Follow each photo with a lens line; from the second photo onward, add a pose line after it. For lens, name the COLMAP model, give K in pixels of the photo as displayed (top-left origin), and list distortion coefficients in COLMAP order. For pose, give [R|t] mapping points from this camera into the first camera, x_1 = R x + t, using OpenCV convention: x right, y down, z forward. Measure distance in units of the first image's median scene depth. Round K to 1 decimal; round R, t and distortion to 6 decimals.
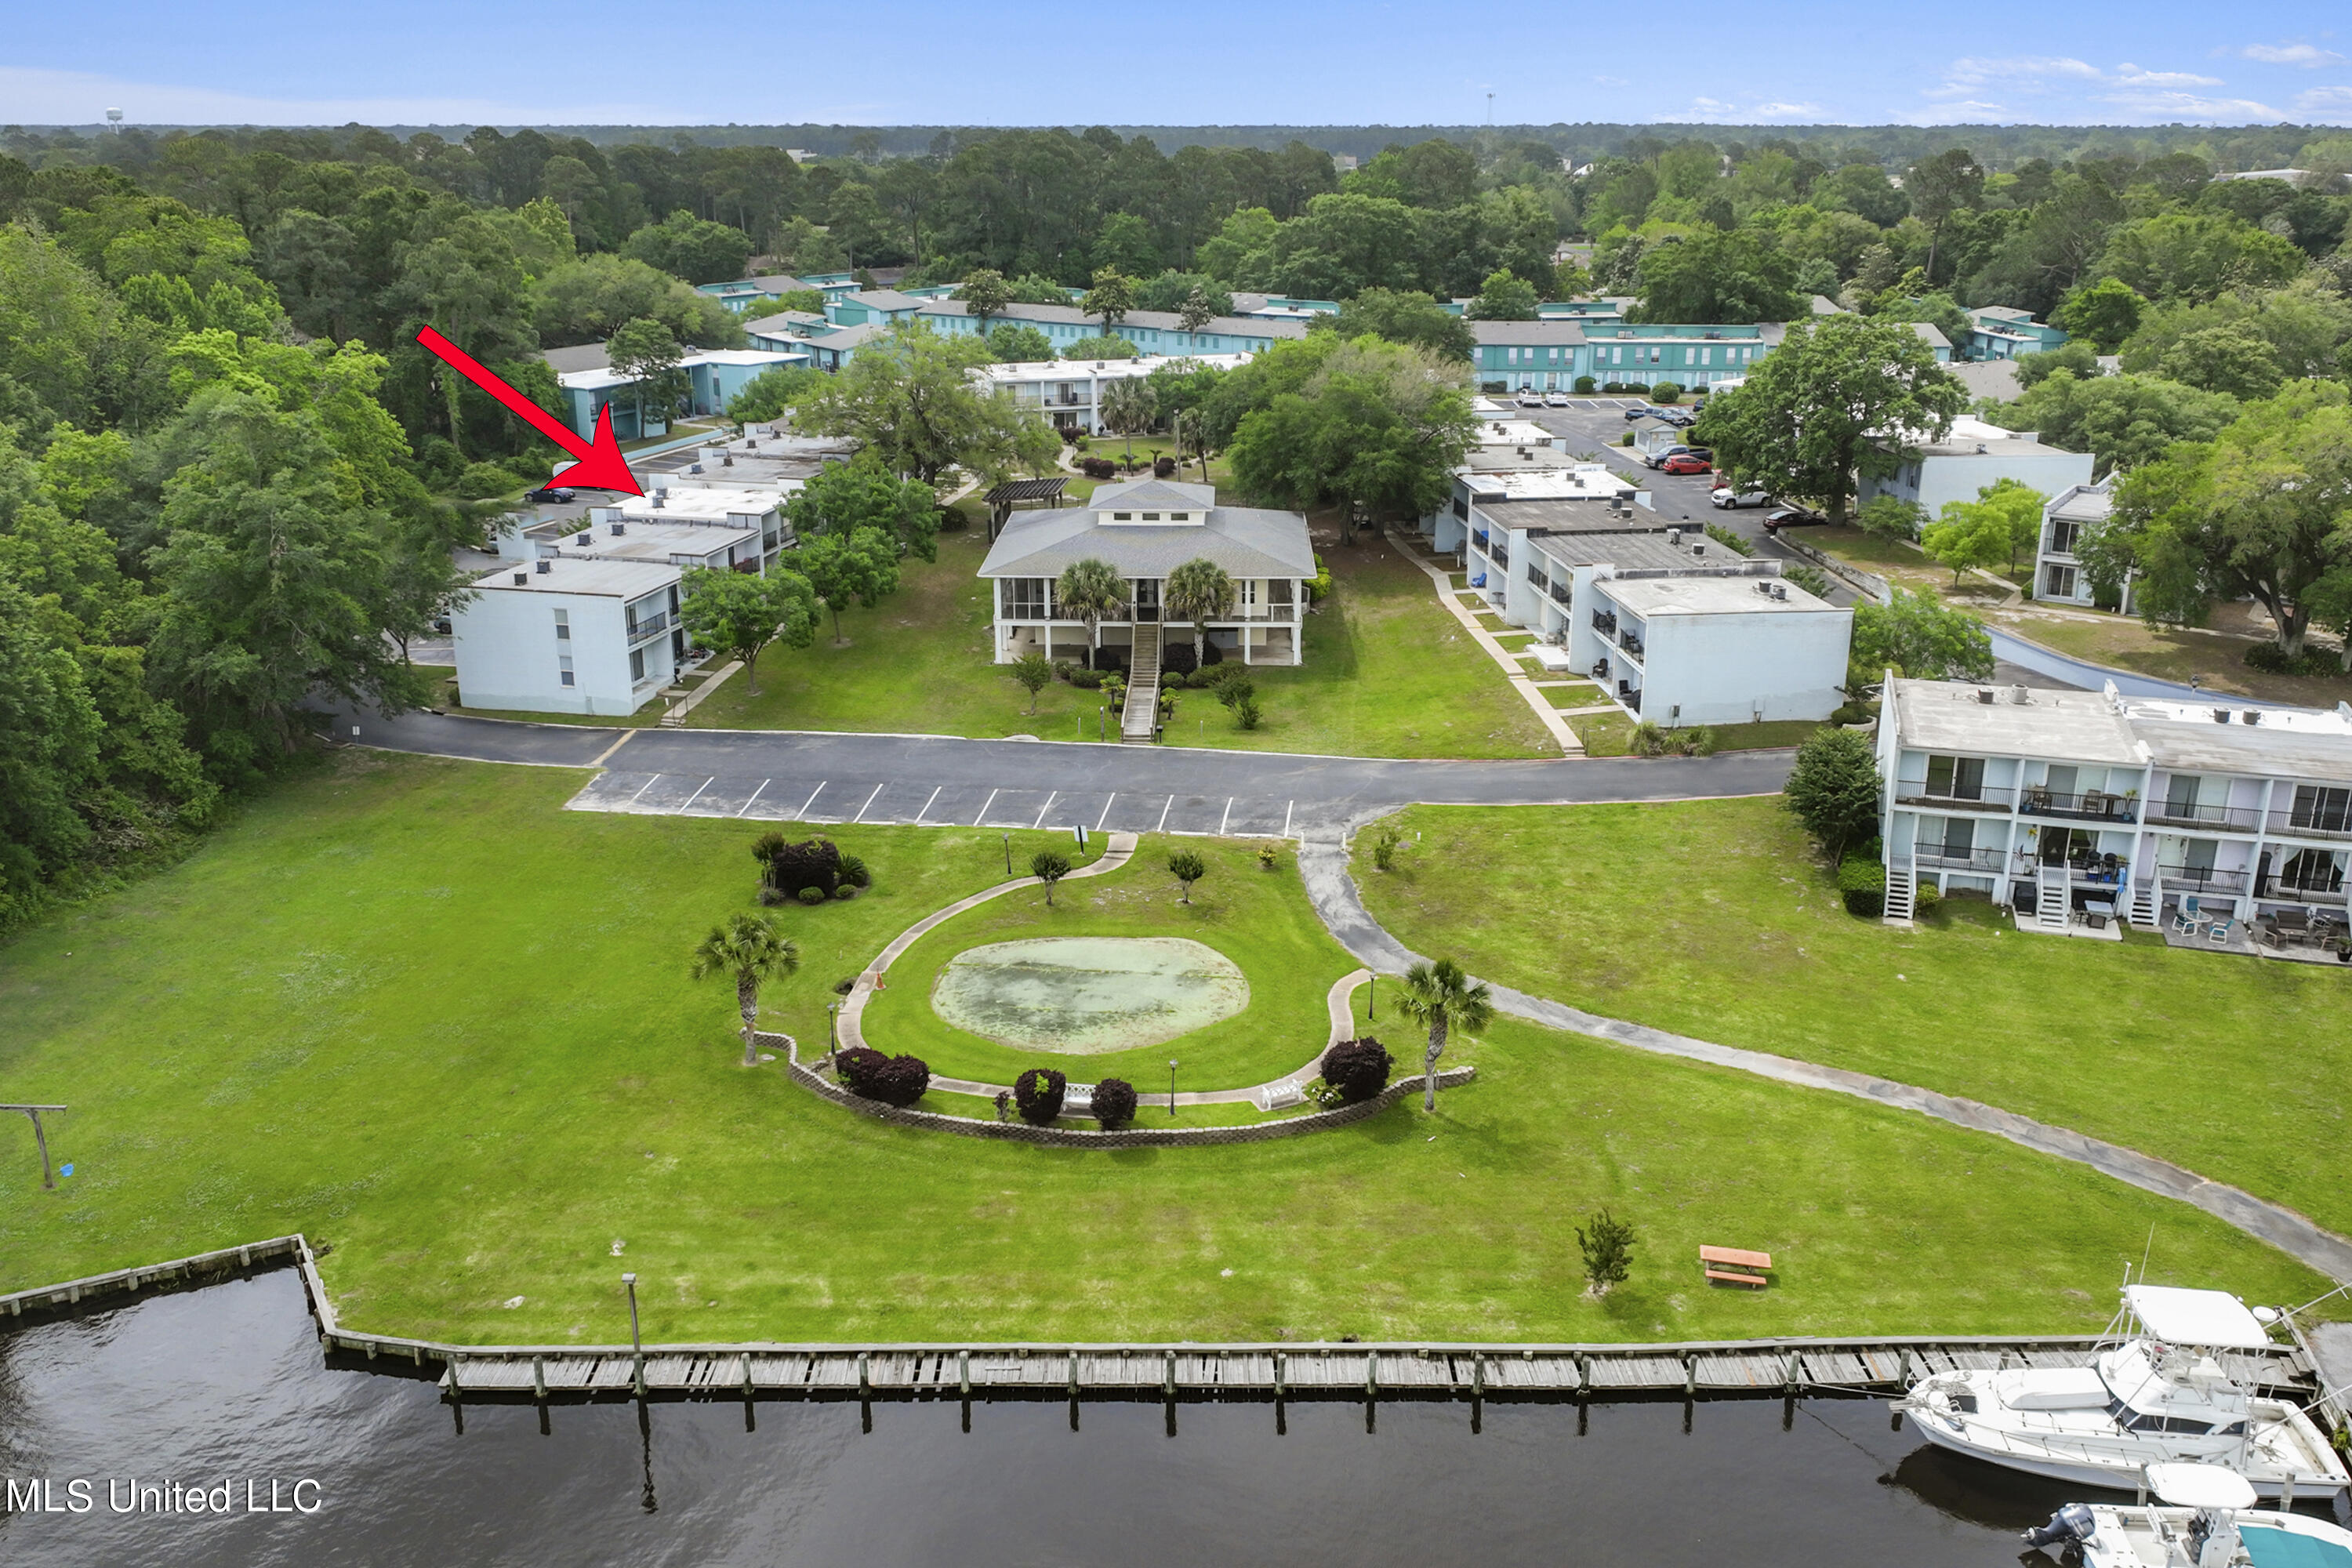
lens RADIAL K [[1947.6, 0, 1176.0], [0, 1947.6, 784.0], [0, 0, 1]] dist [-0.003783, 0.005670]
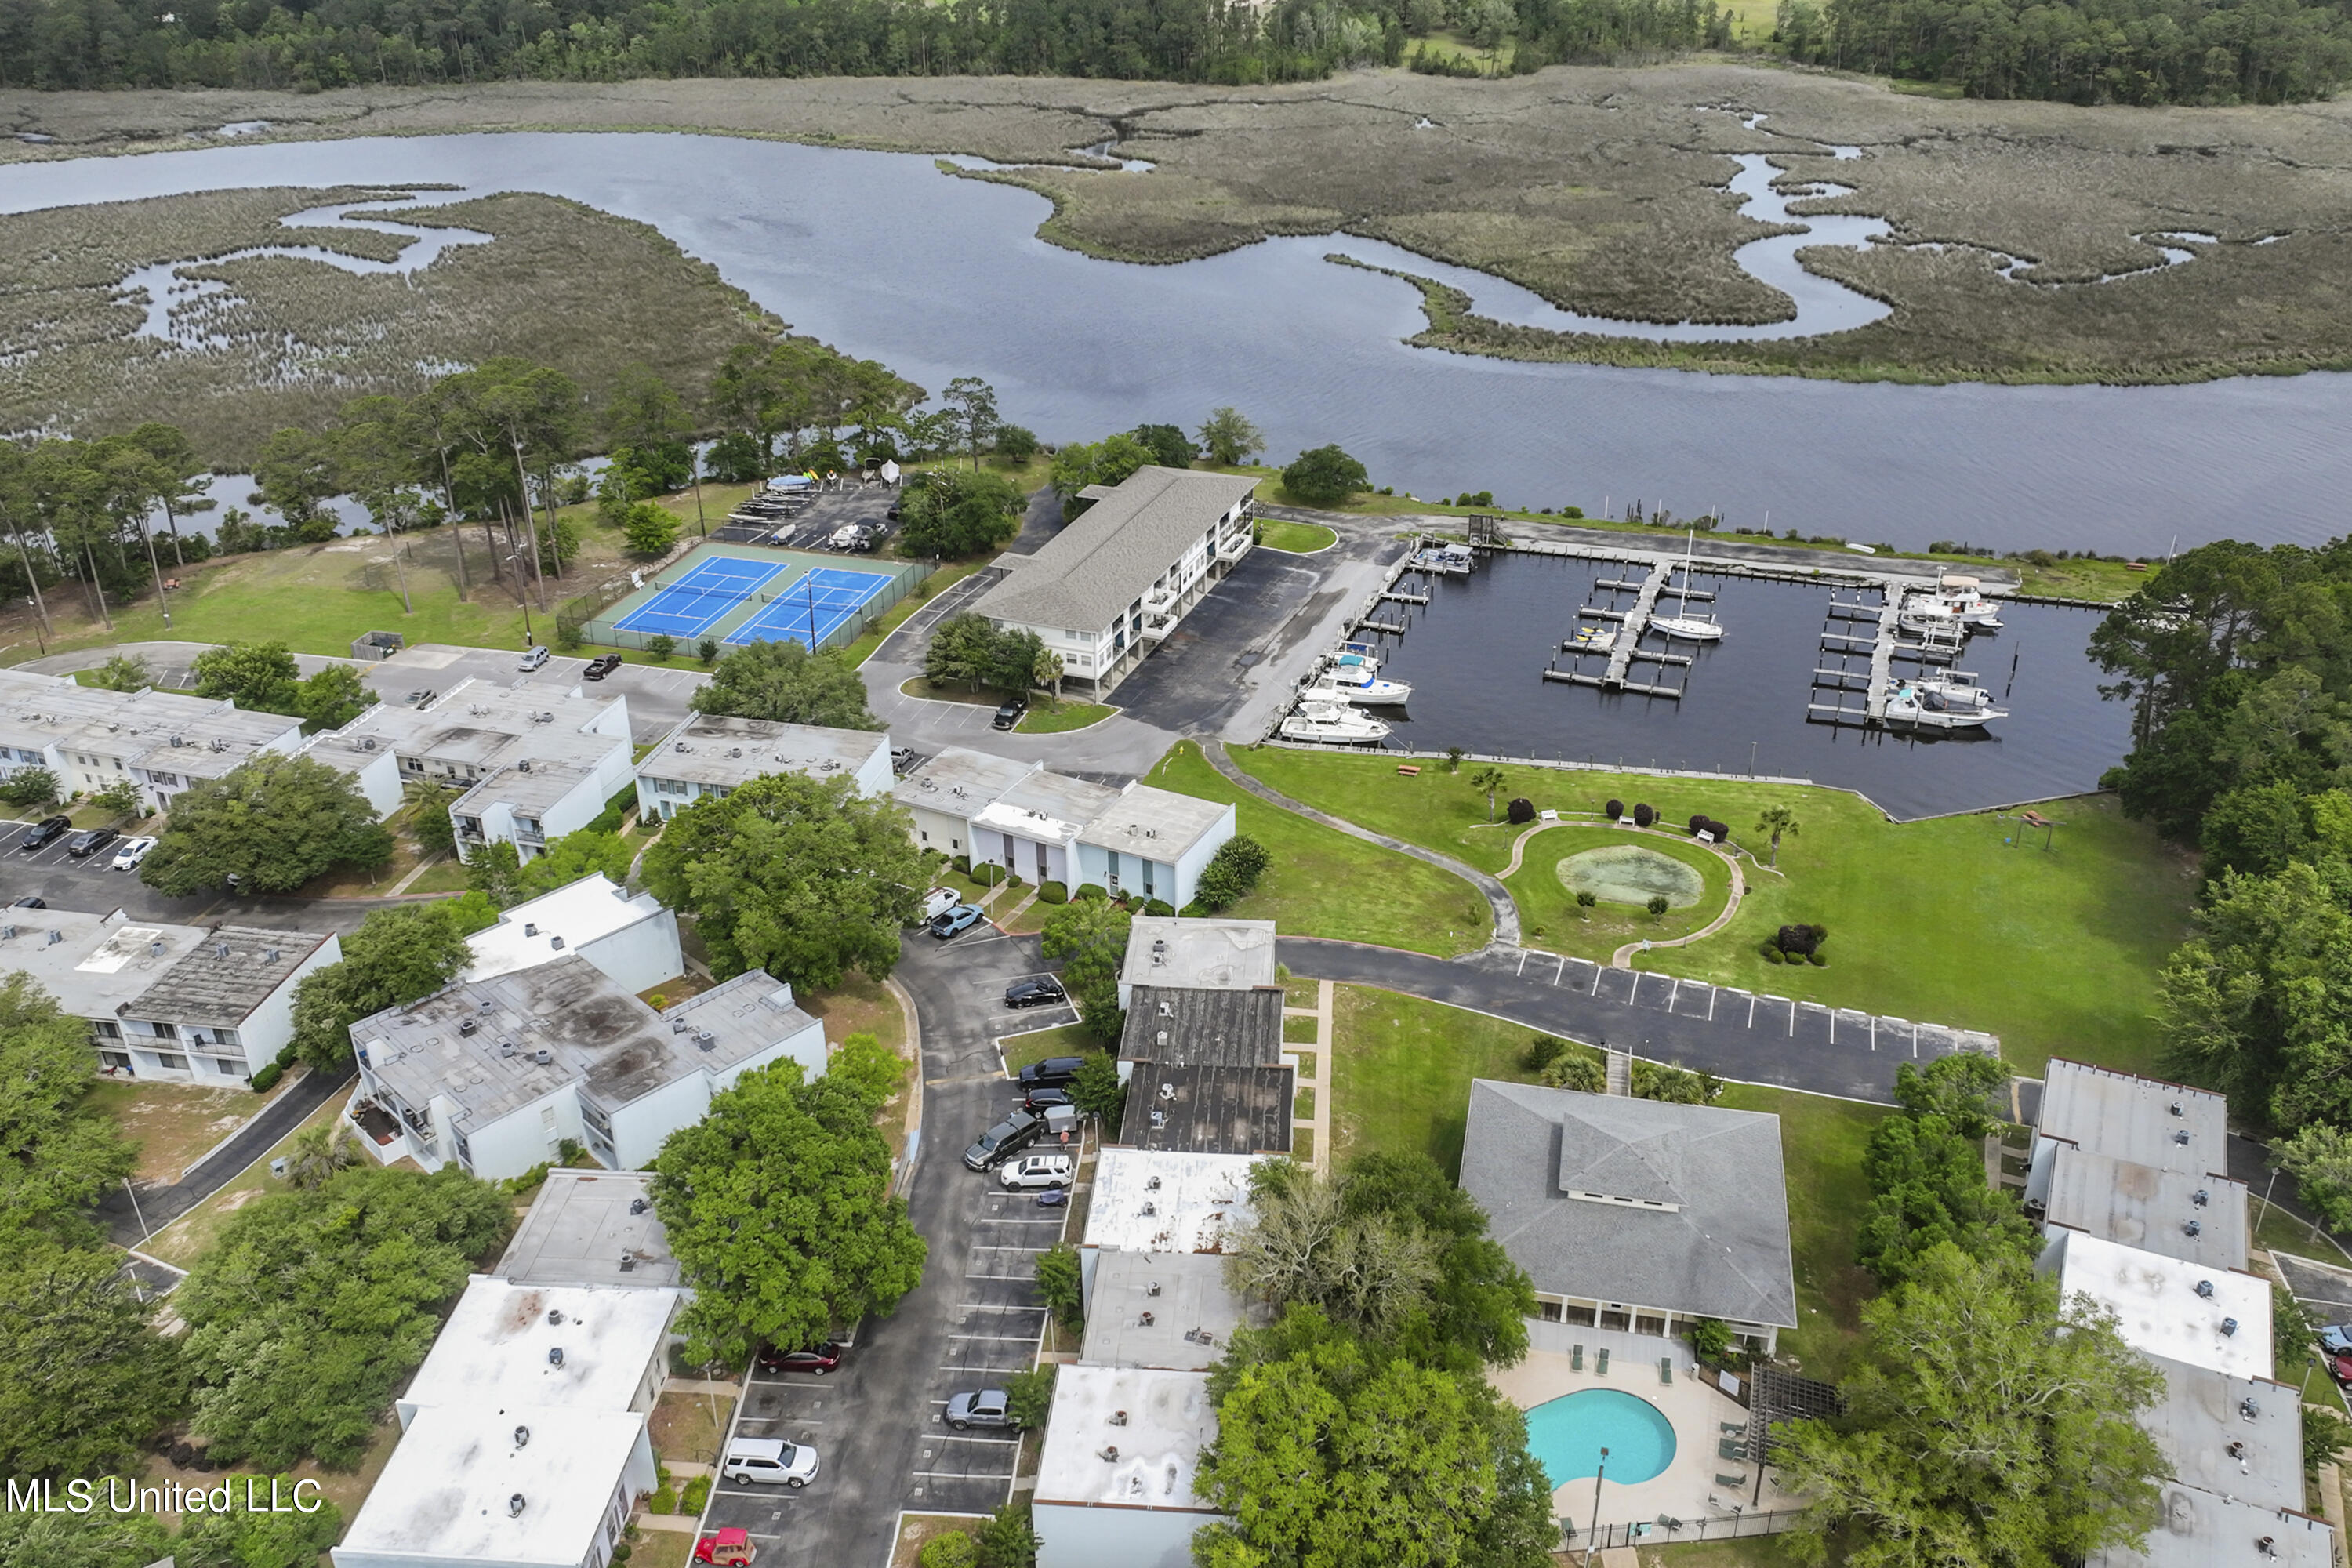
lens RADIAL K [[1947.6, 0, 1176.0], [0, 1947.6, 784.0], [0, 0, 1]] dist [-0.003783, 0.005670]
pose [[-0.982654, -0.077751, 0.168361, 0.090176], [0.071008, 0.680925, 0.728902, -1.485929], [-0.171314, 0.728214, -0.663593, 2.290153]]
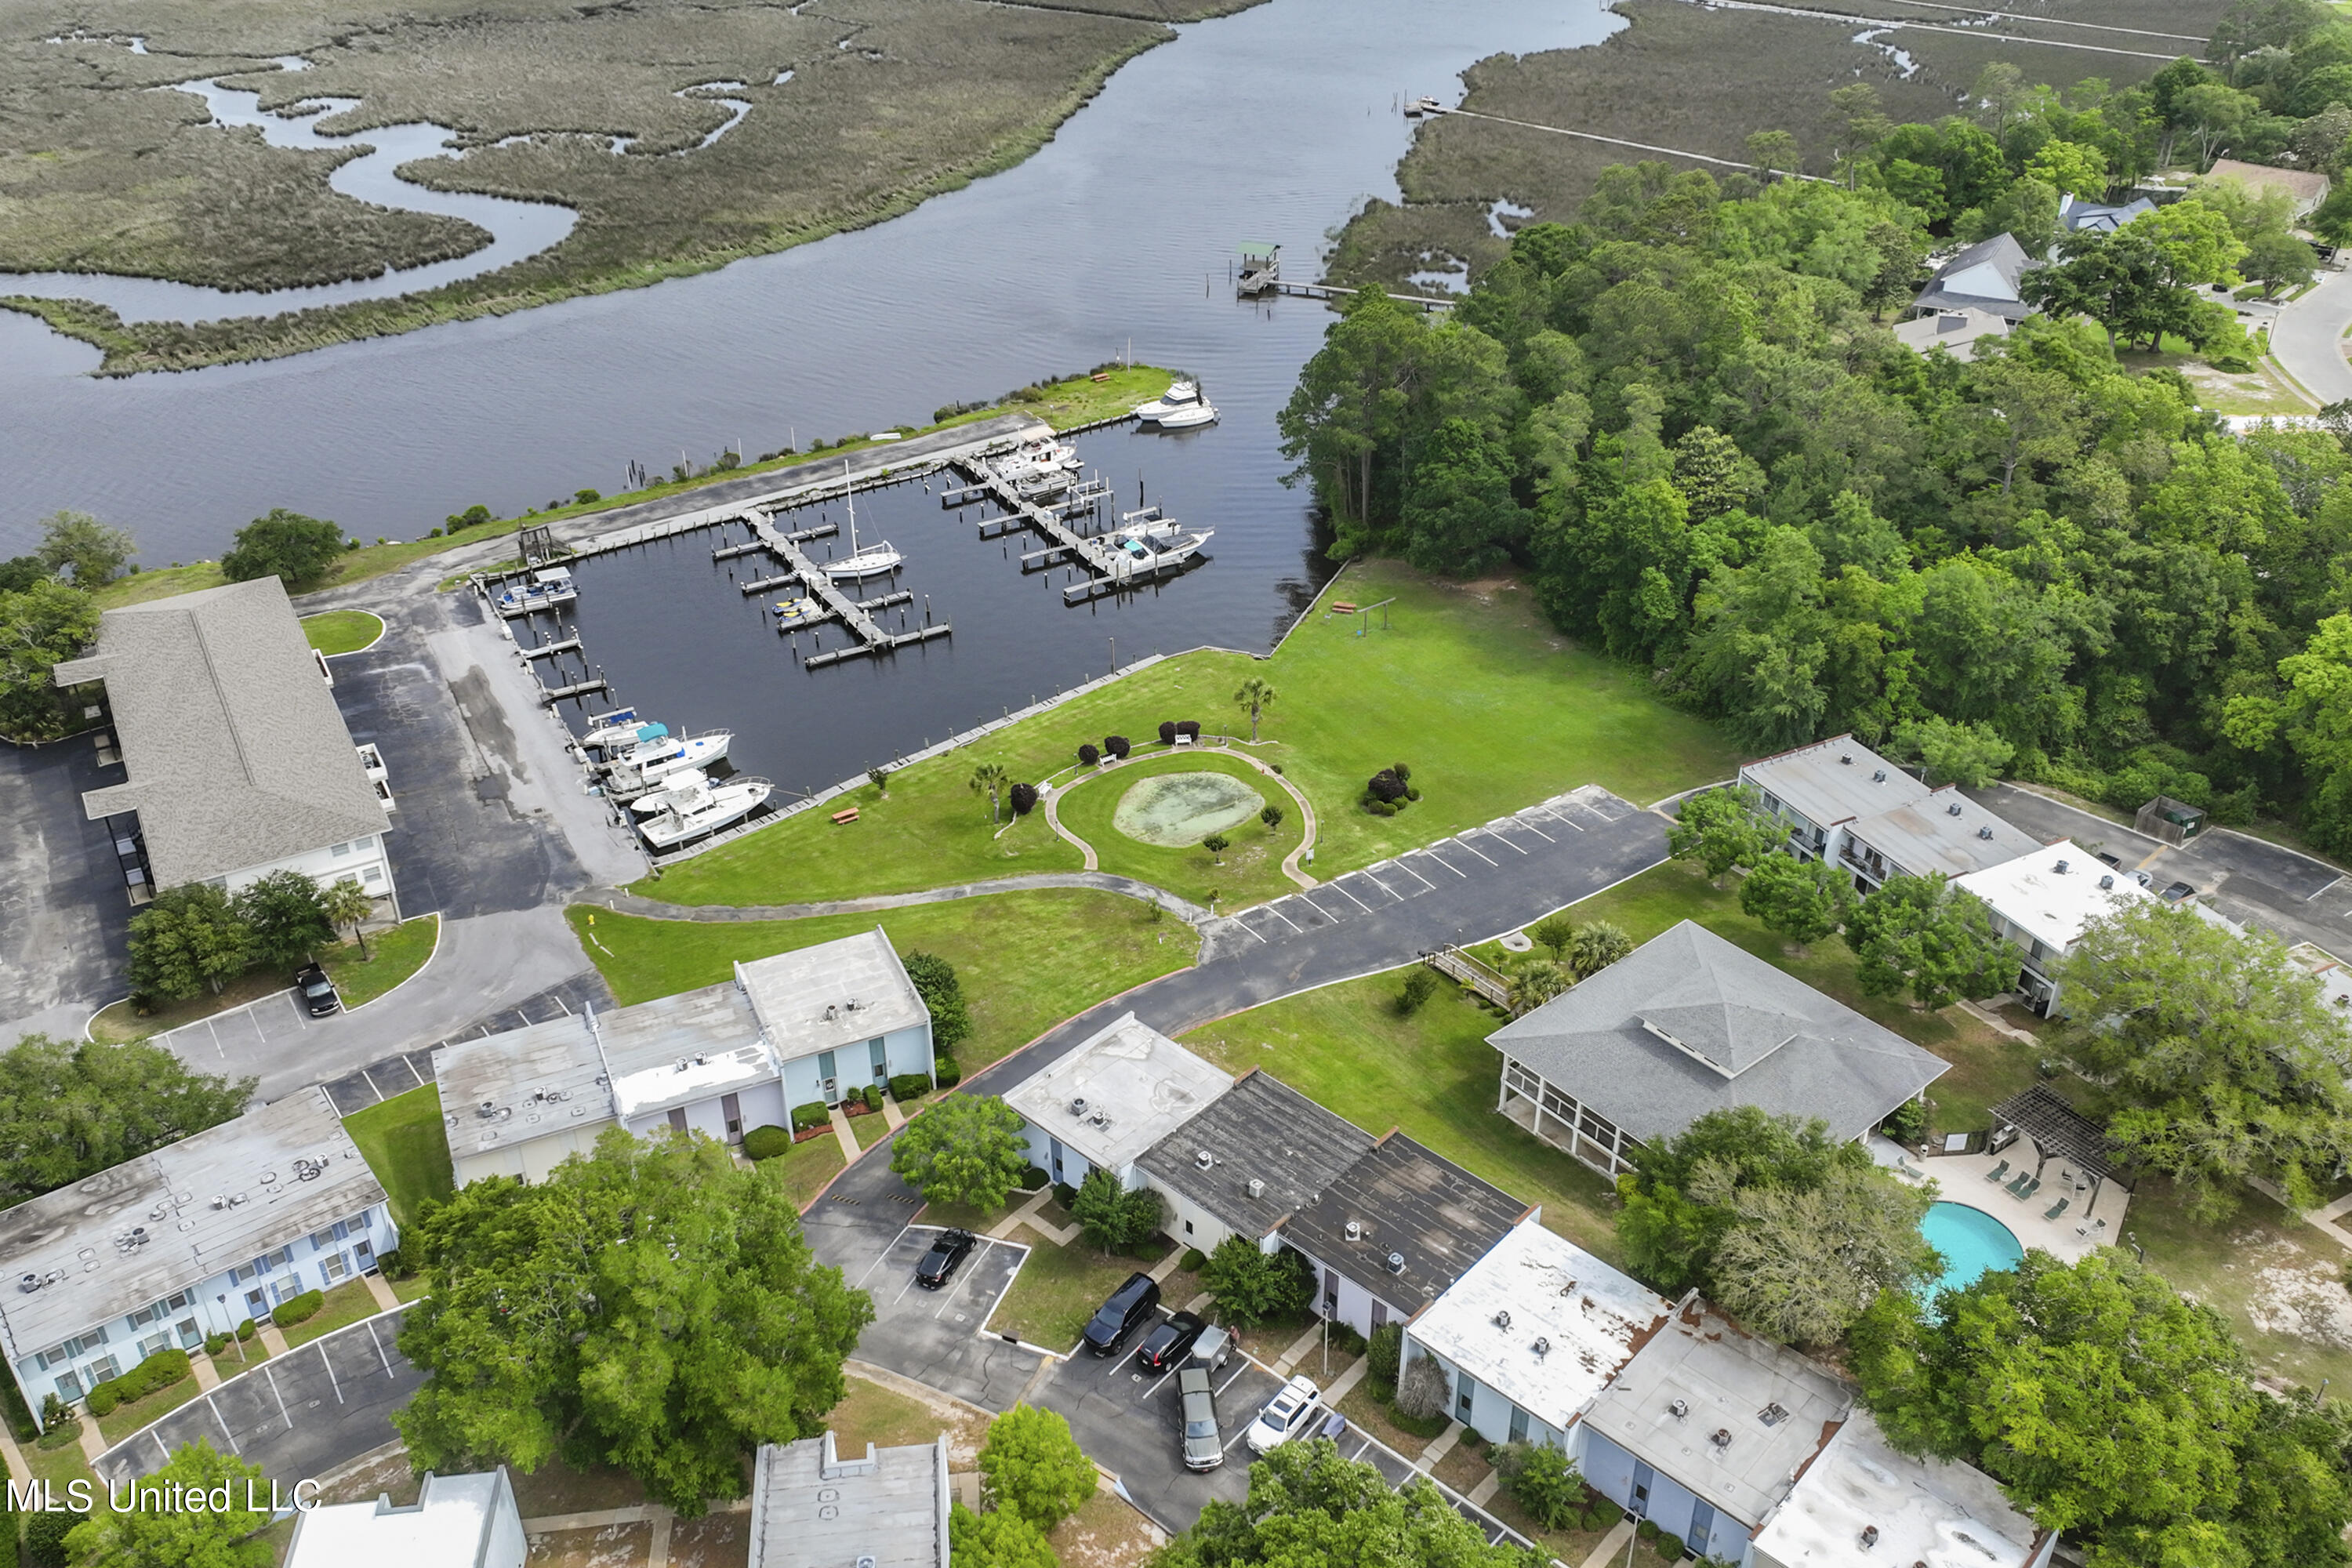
lens RADIAL K [[1947.6, 0, 1176.0], [0, 1947.6, 784.0], [0, 0, 1]] dist [-0.003783, 0.005670]
pose [[-0.751654, 0.346418, -0.561258, 1.013598], [-0.211751, 0.679166, 0.702777, -1.250645], [0.624642, 0.647092, -0.437144, 1.742318]]
